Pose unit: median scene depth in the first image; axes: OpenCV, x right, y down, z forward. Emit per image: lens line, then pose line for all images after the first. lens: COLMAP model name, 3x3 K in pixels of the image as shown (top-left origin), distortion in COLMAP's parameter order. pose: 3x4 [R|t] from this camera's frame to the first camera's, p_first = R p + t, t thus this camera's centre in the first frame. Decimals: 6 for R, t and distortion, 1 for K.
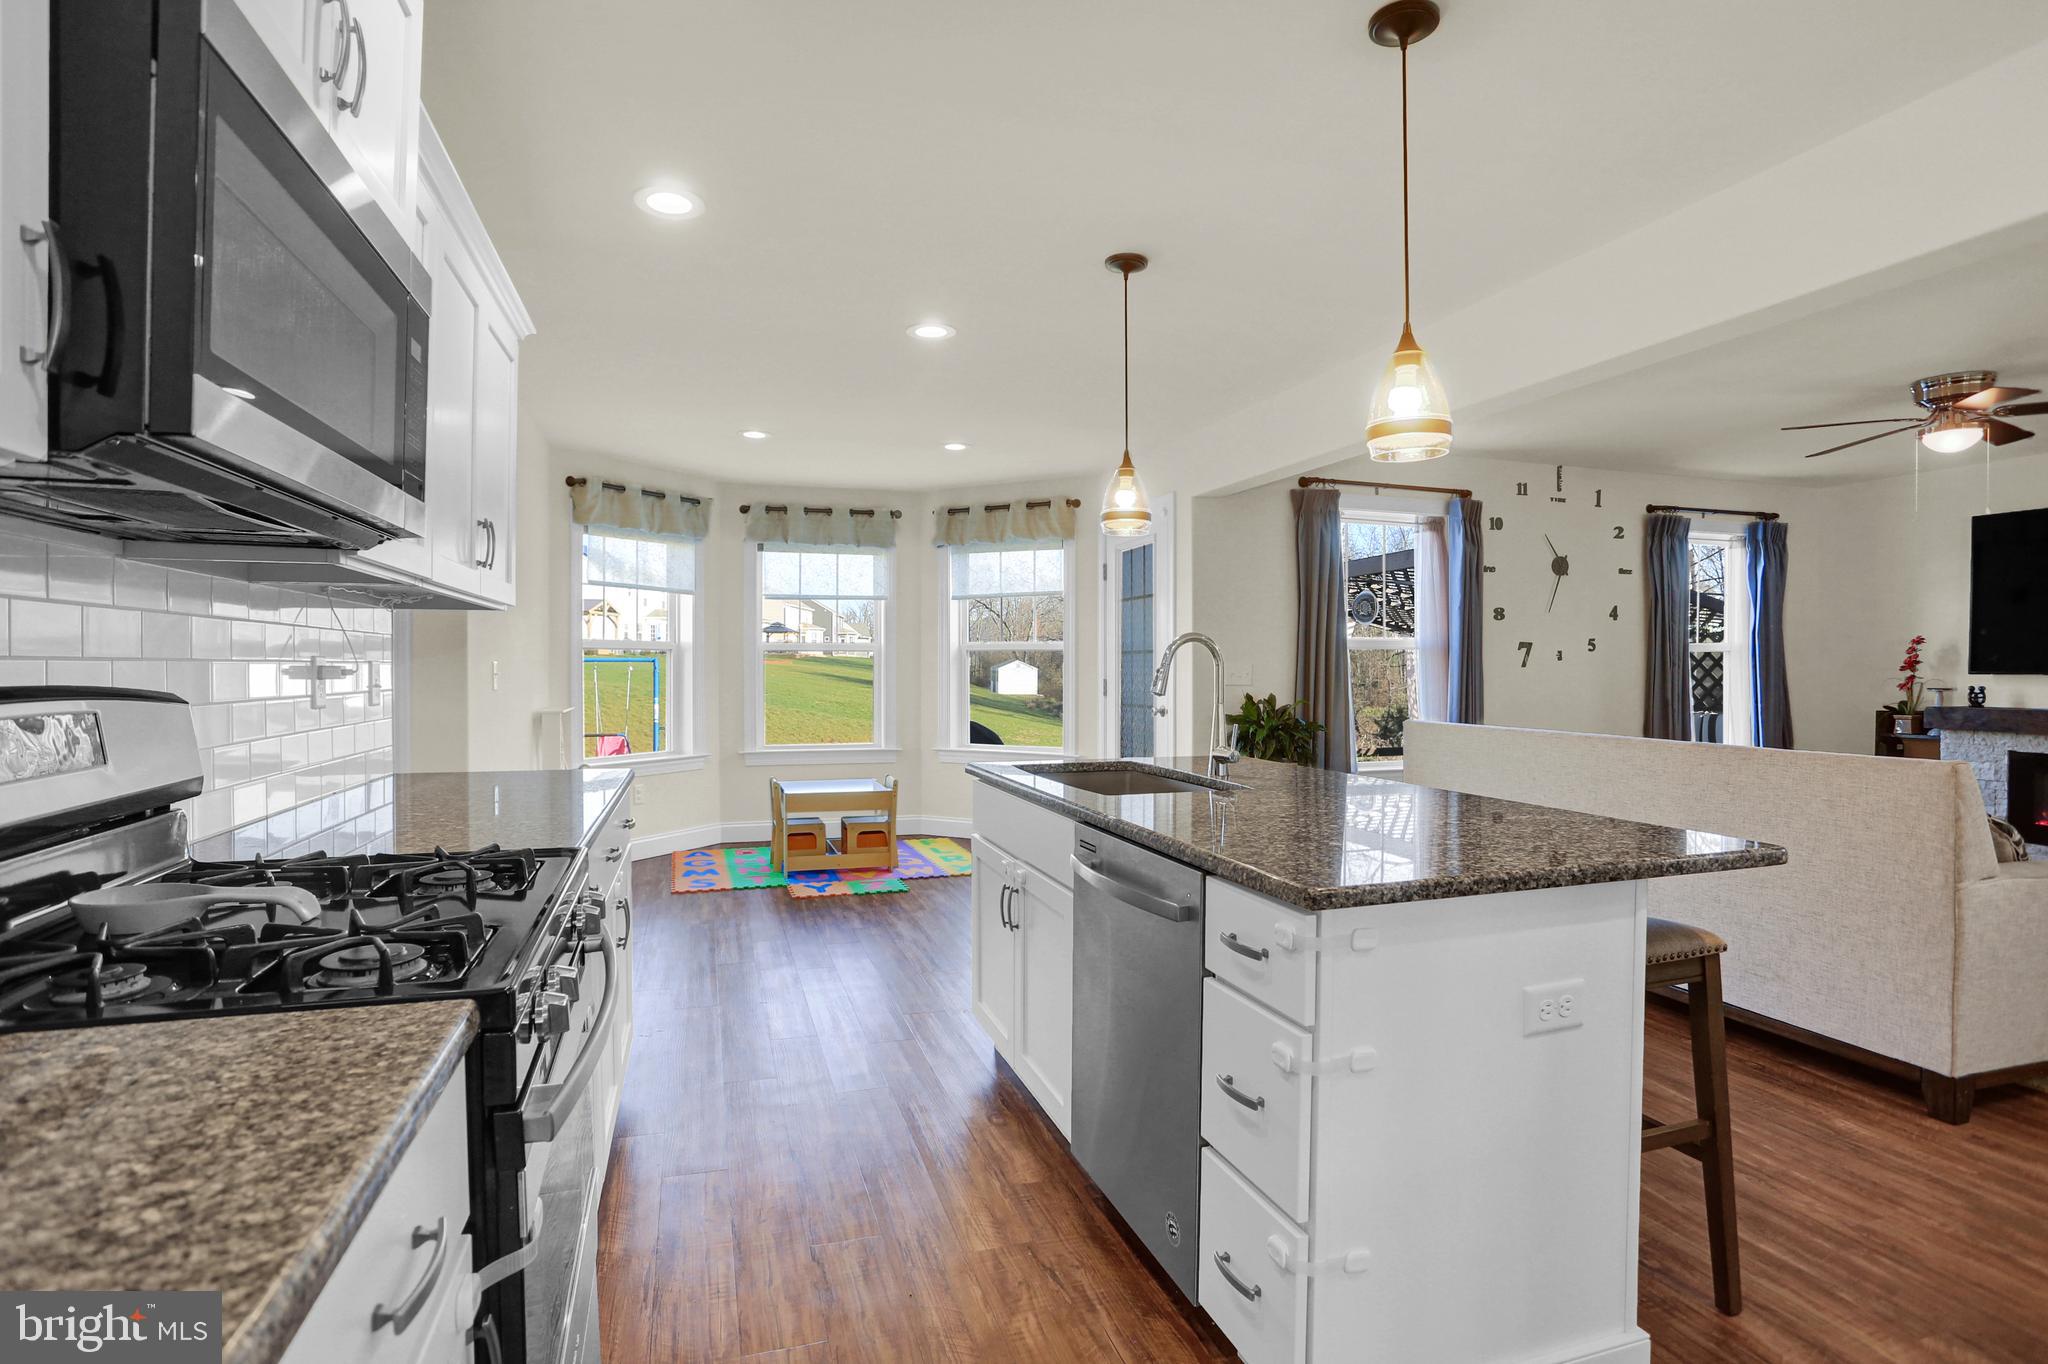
lens RADIAL K [[1062.4, 0, 1024.0], [0, 1062.4, 682.0], [0, 0, 1]] dist [-0.054459, 0.000715]
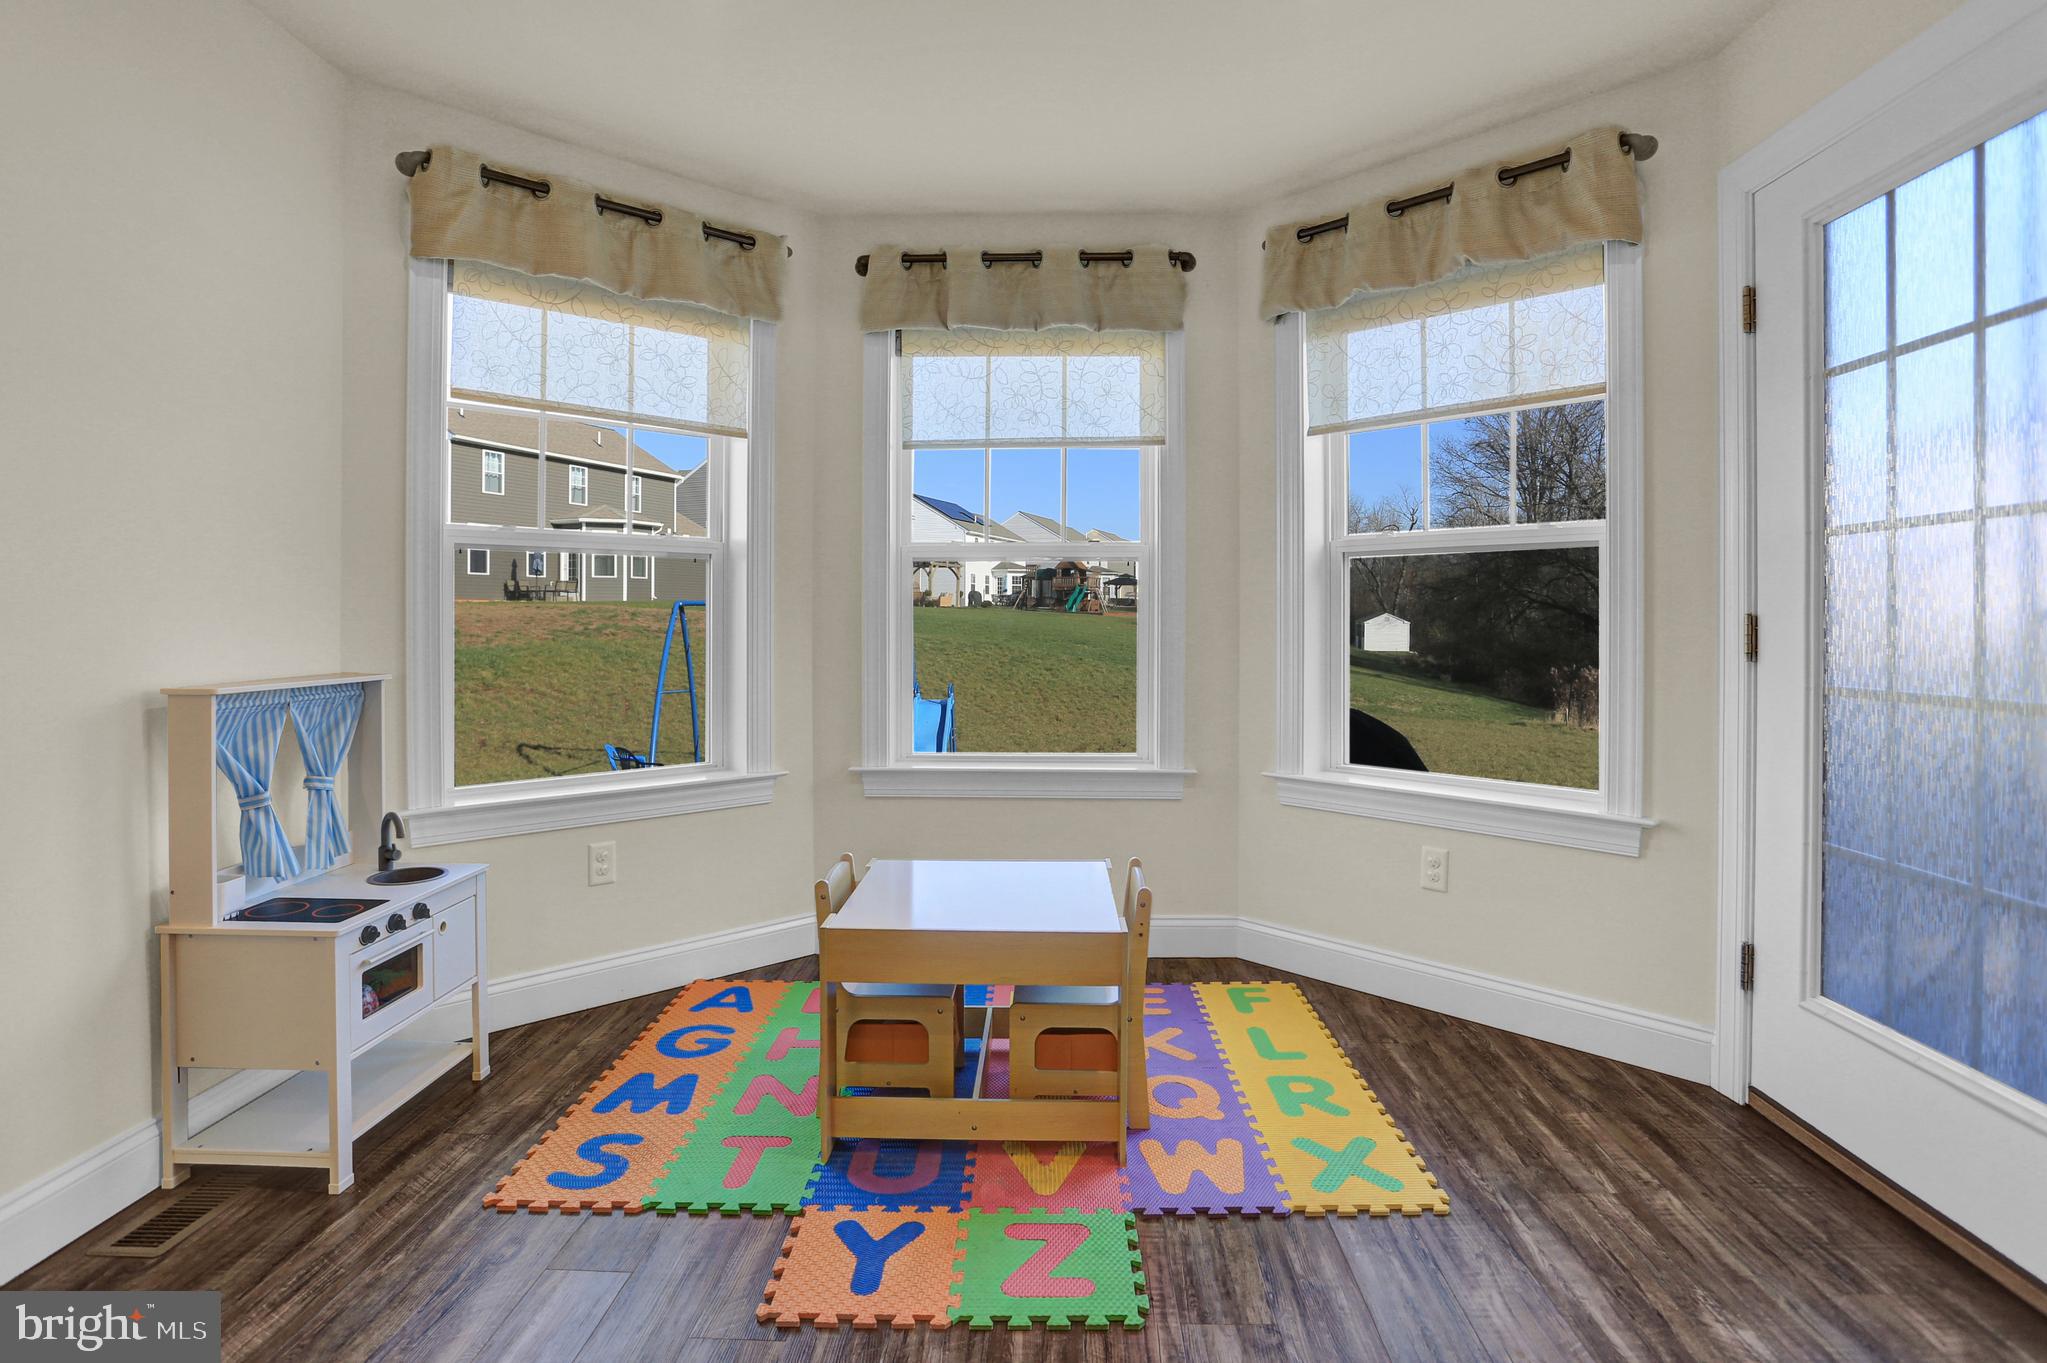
lens RADIAL K [[1041.1, 0, 1020.9], [0, 1041.1, 632.0], [0, 0, 1]] dist [-0.053455, 0.000294]
pose [[0.943001, 0.001779, -0.332786, -0.038306], [-0.003778, 0.999979, -0.005359, 0.006232], [0.332770, 0.006311, 0.942987, 0.572217]]
